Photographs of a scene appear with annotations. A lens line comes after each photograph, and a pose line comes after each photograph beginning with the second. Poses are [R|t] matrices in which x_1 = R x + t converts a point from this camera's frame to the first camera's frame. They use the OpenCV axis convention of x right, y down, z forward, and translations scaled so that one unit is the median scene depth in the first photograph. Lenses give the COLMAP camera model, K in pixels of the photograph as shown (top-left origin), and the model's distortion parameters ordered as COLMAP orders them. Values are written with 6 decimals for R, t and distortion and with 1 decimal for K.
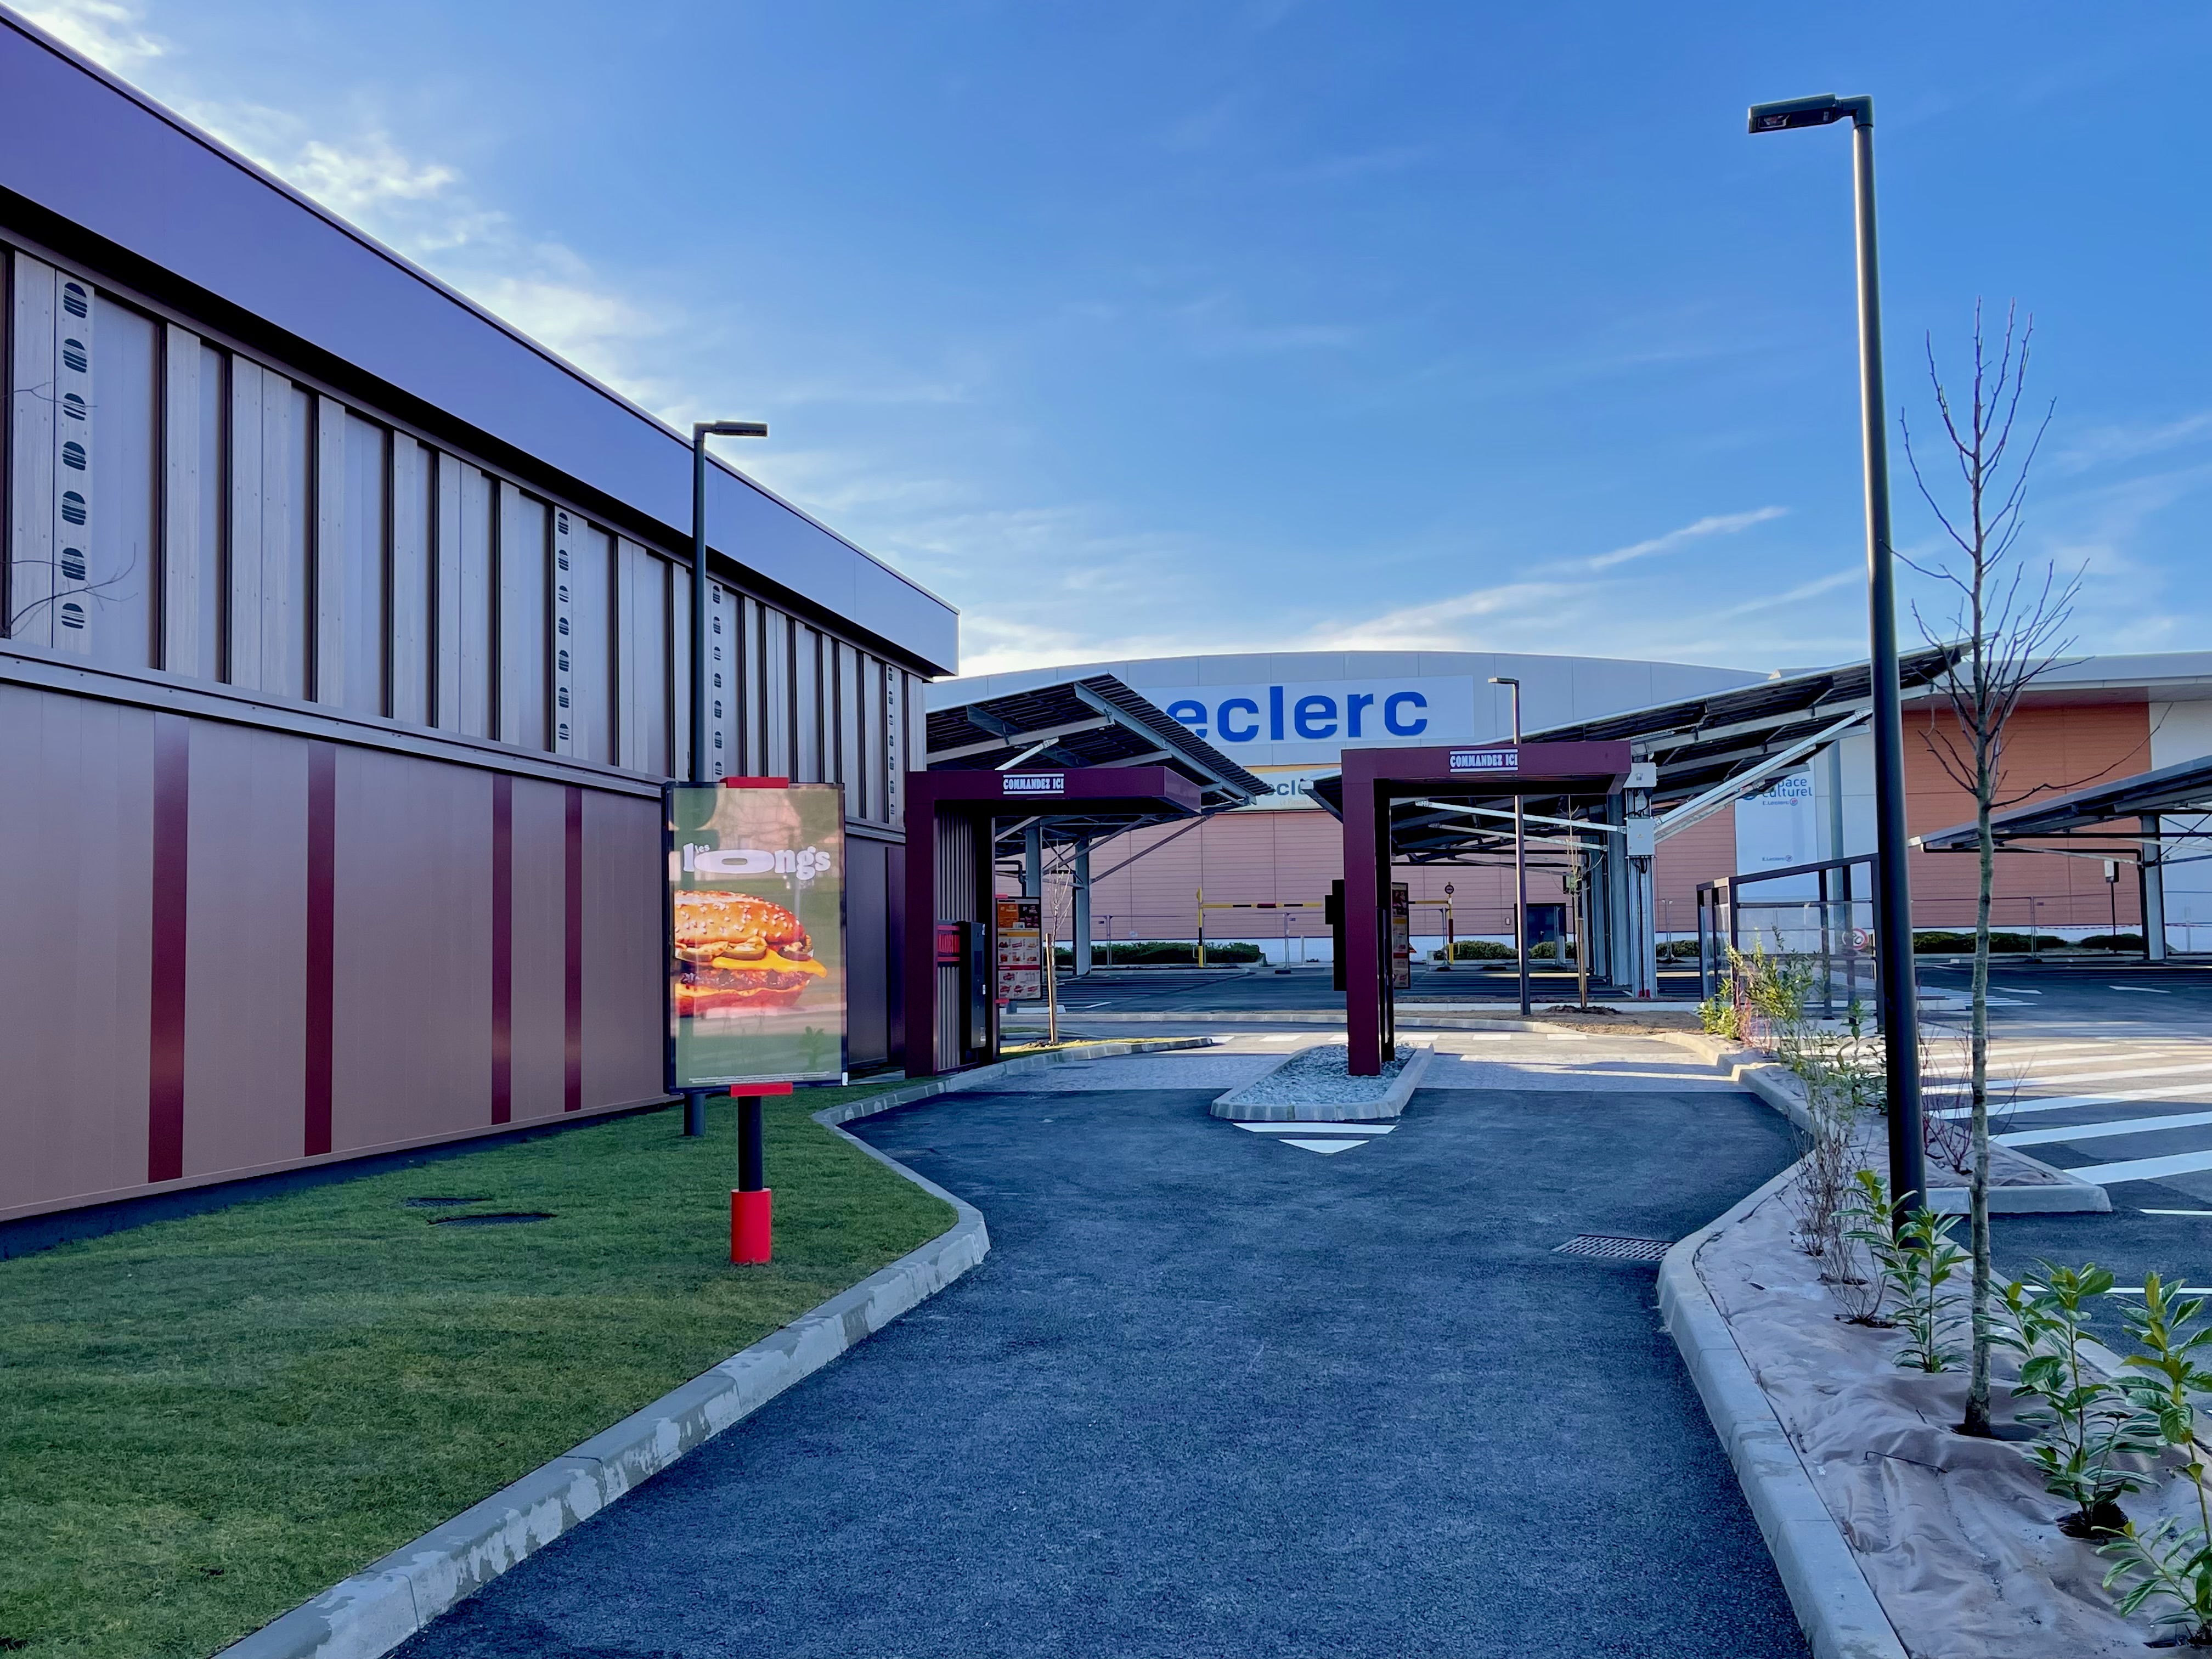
lens RADIAL K [[2052.3, 0, 935.0], [0, 2052.3, 827.0], [0, 0, 1]] dist [0.053386, -0.003628]
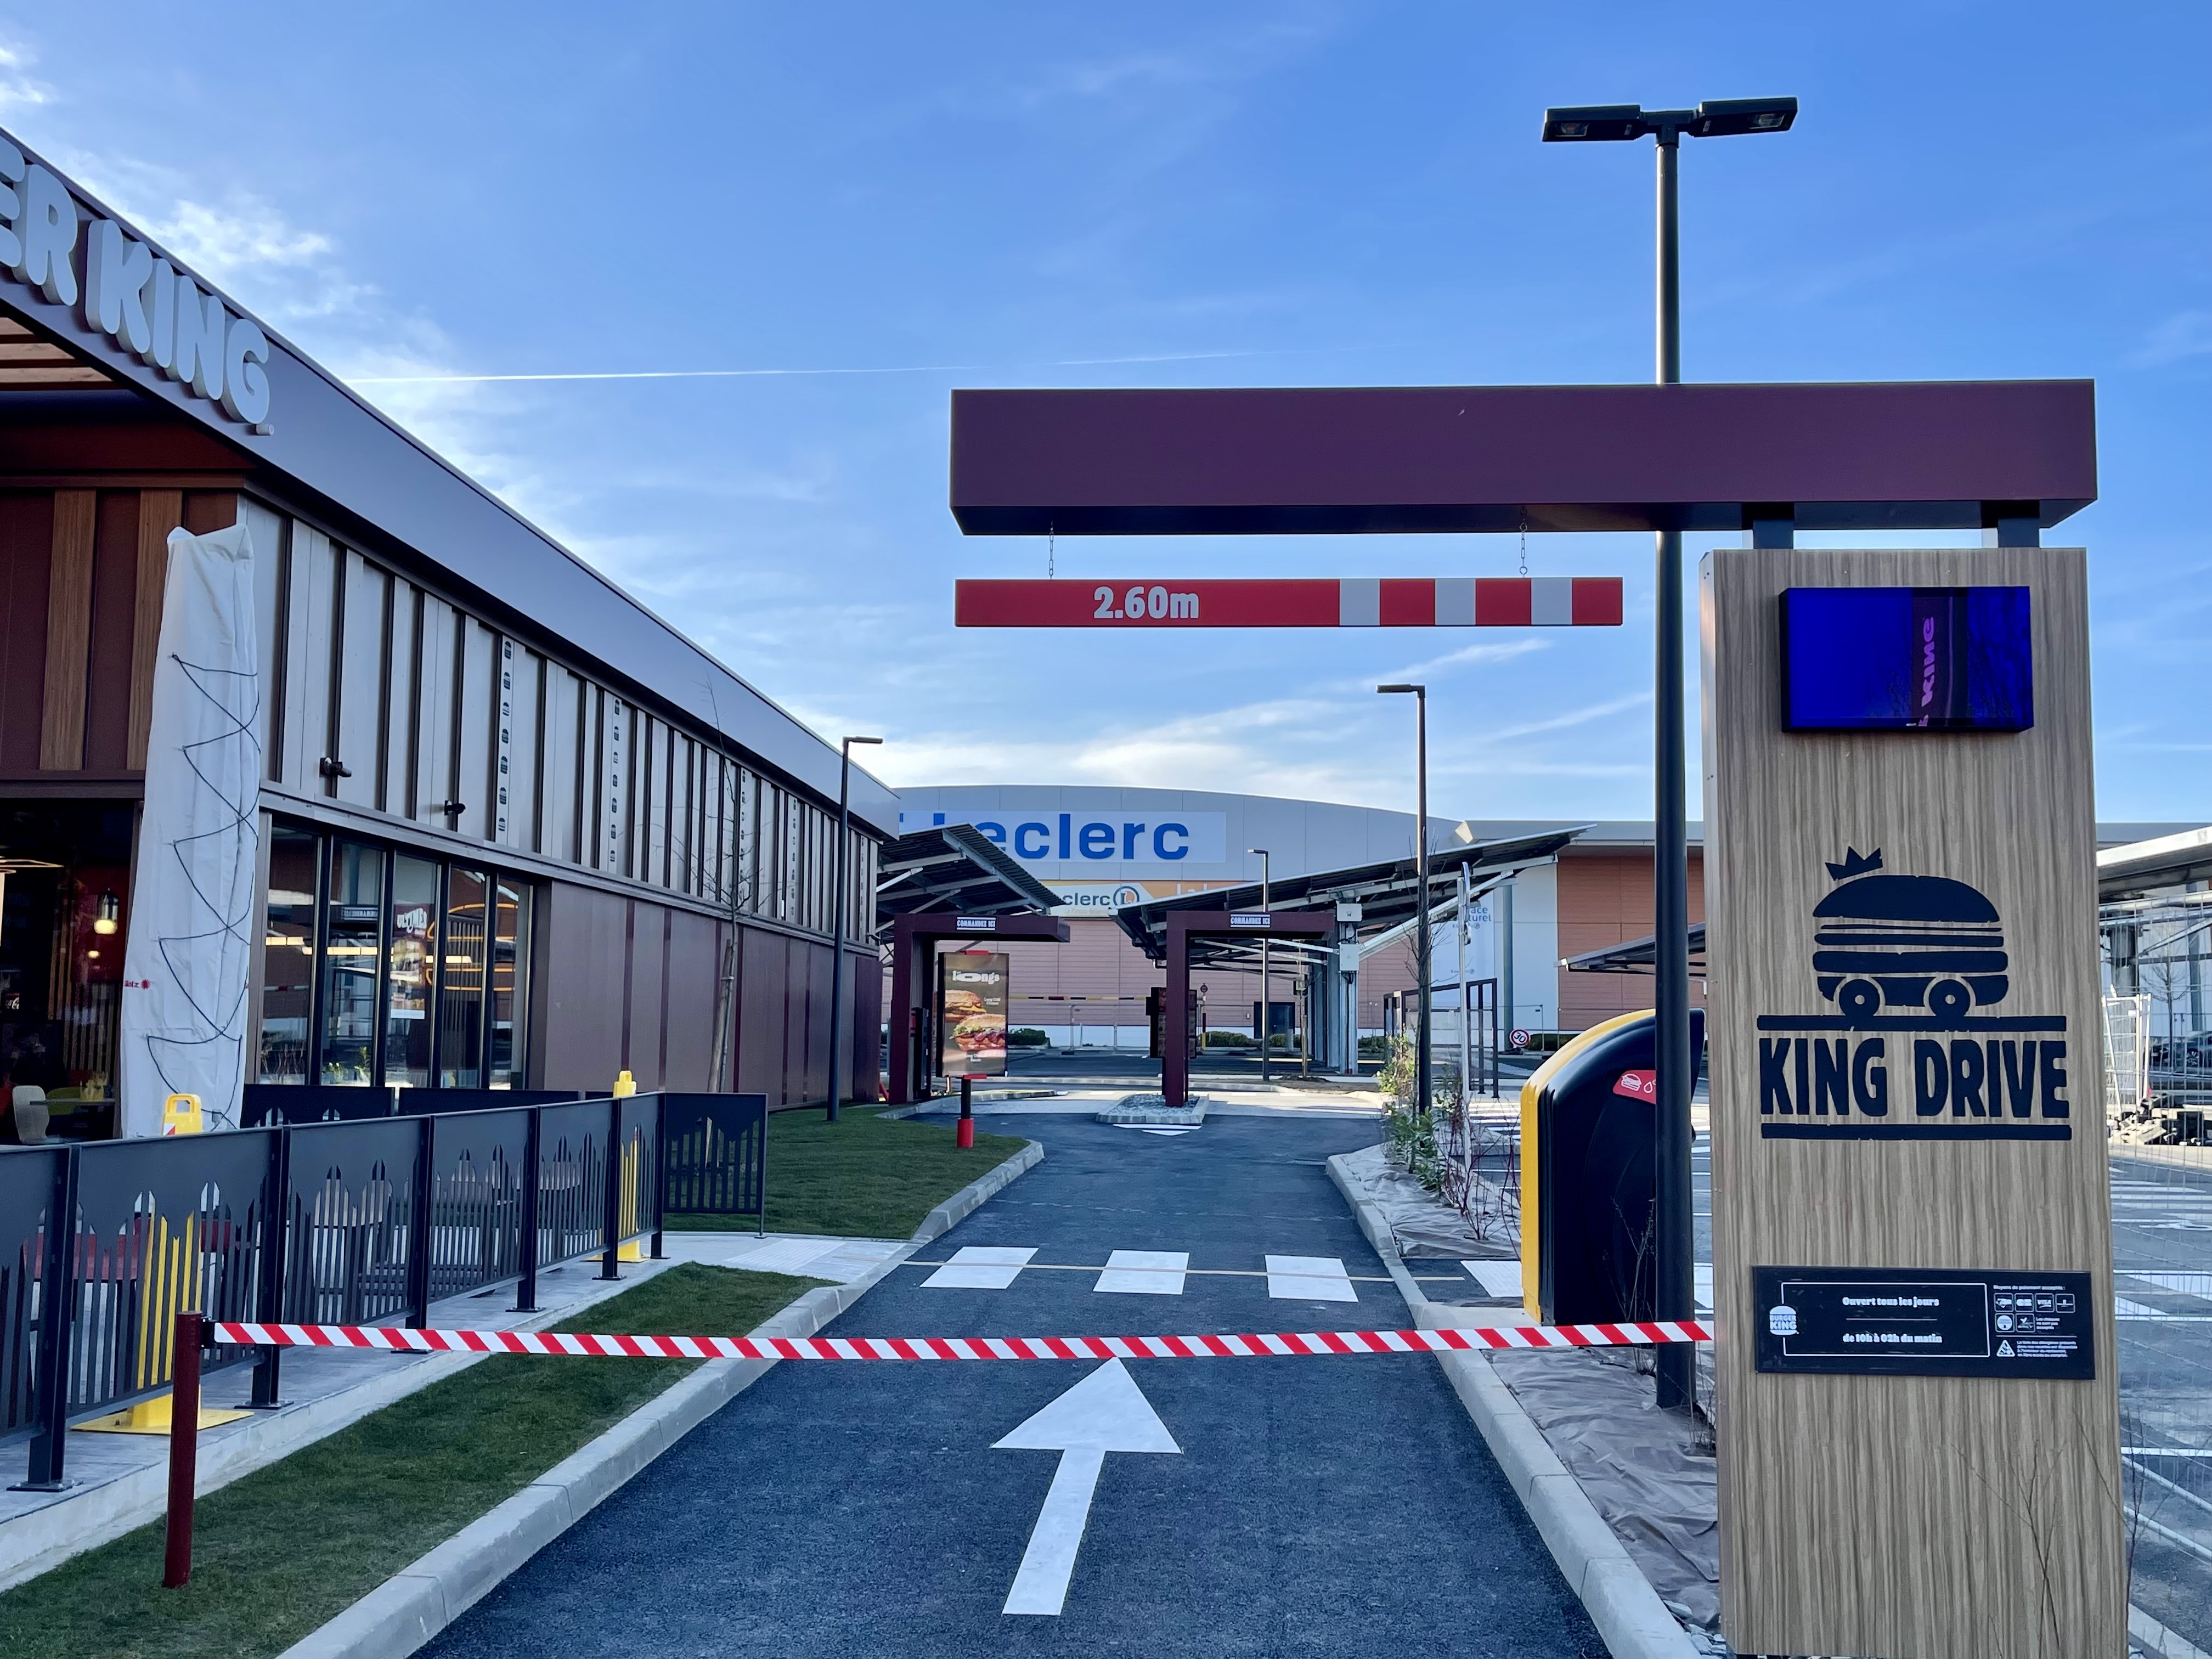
lens RADIAL K [[2022.2, 0, 1106.0], [0, 2022.2, 829.5], [0, 0, 1]] dist [-0.102954, -0.000158]
pose [[0.979097, 0.060235, 0.194271, -0.069518], [-0.053338, 0.997753, -0.040546, -0.016305], [-0.196276, 0.029336, 0.980110, -0.247439]]
